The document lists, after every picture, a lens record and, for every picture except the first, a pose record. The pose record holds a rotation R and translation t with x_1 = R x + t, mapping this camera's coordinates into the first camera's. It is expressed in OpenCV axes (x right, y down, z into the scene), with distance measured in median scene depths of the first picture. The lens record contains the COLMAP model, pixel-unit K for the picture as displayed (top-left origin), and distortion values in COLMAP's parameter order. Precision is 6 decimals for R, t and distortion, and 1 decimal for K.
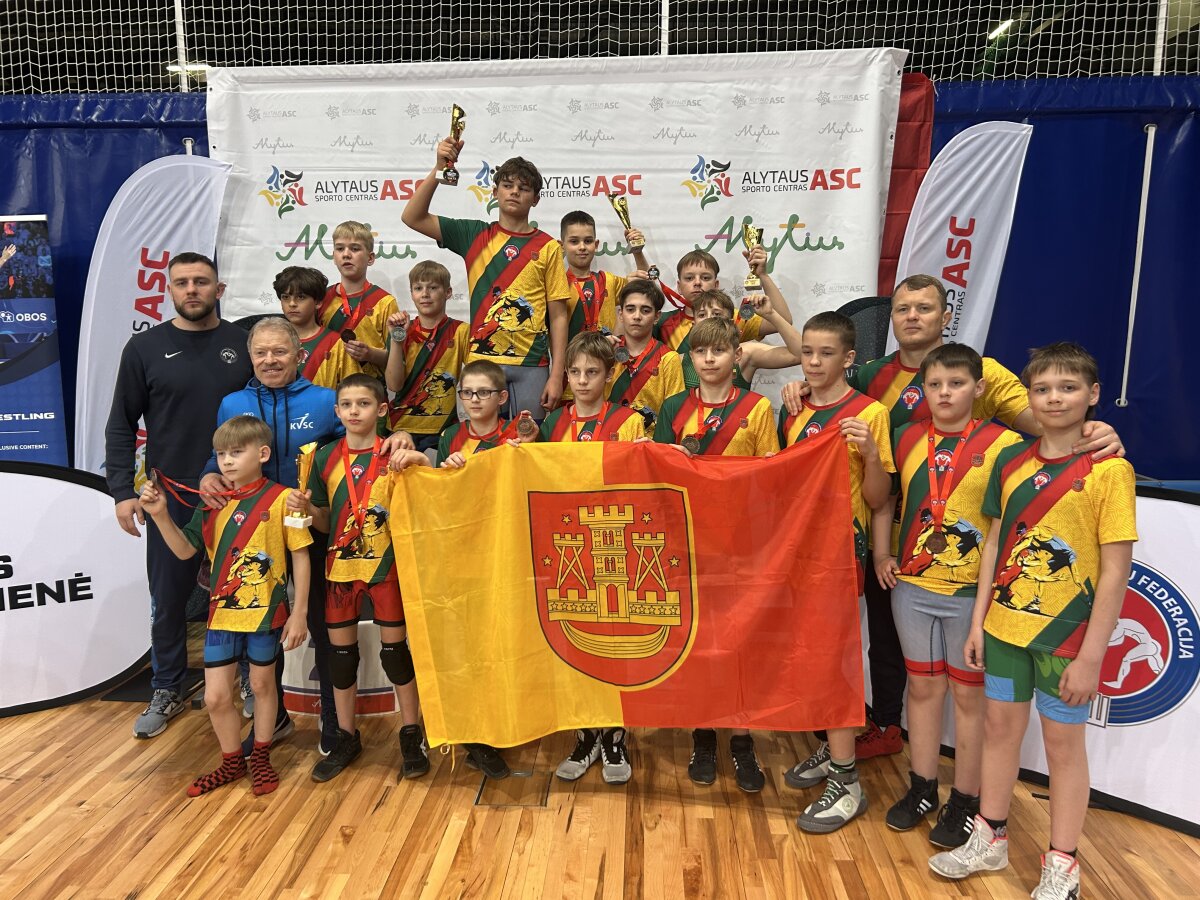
lens RADIAL K [[934.9, 0, 564.3], [0, 934.9, 458.1], [0, 0, 1]] dist [-0.007979, 0.055045]
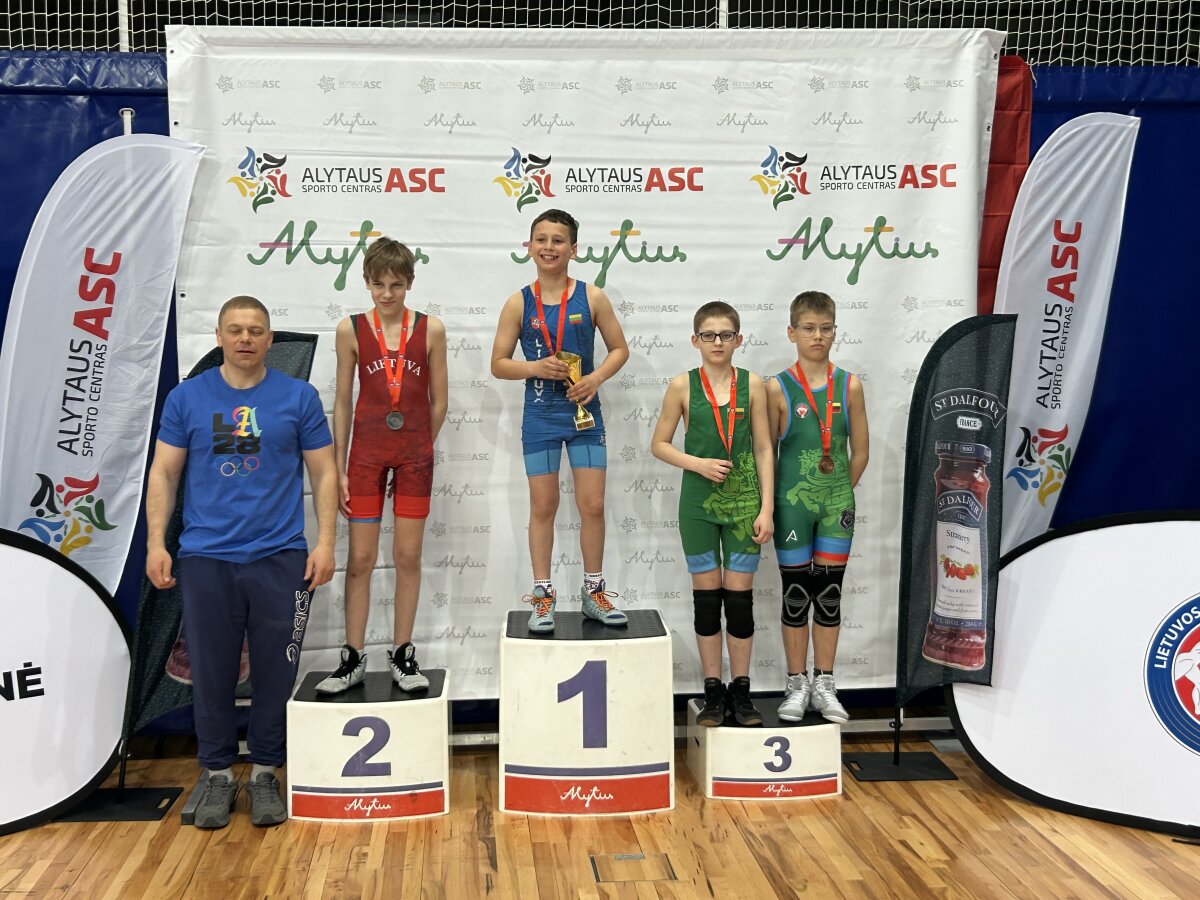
lens RADIAL K [[1549.6, 0, 564.3], [0, 1549.6, 486.8], [0, 0, 1]] dist [0.044975, 0.000000]
pose [[0.990132, -0.012584, 0.139570, -0.238315], [0.019912, 0.998488, -0.051232, 0.051579], [-0.138714, 0.053506, 0.988886, -0.343634]]
